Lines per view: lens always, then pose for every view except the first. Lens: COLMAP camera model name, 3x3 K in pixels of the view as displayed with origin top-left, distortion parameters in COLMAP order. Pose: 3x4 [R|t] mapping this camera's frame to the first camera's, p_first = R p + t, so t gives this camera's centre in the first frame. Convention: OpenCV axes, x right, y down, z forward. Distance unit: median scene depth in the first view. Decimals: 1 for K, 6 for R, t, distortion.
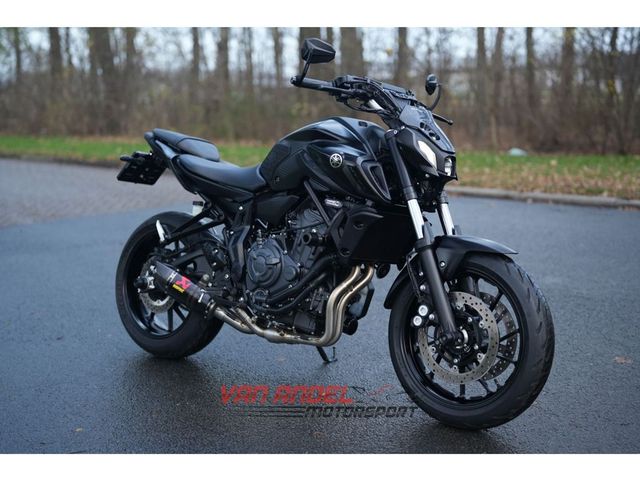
lens RADIAL K [[940.5, 0, 320.0], [0, 940.5, 240.0], [0, 0, 1]] dist [-0.037264, 0.893518]
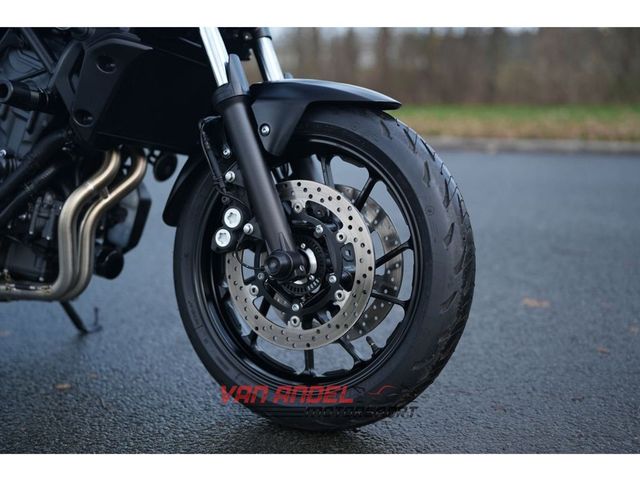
lens RADIAL K [[940.5, 0, 320.0], [0, 940.5, 240.0], [0, 0, 1]] dist [-0.037264, 0.893518]
pose [[0.981674, -0.037159, 0.186909, 0.057751], [0.034022, 0.999222, 0.019966, 0.078584], [-0.187506, -0.013241, 0.982174, 0.461791]]
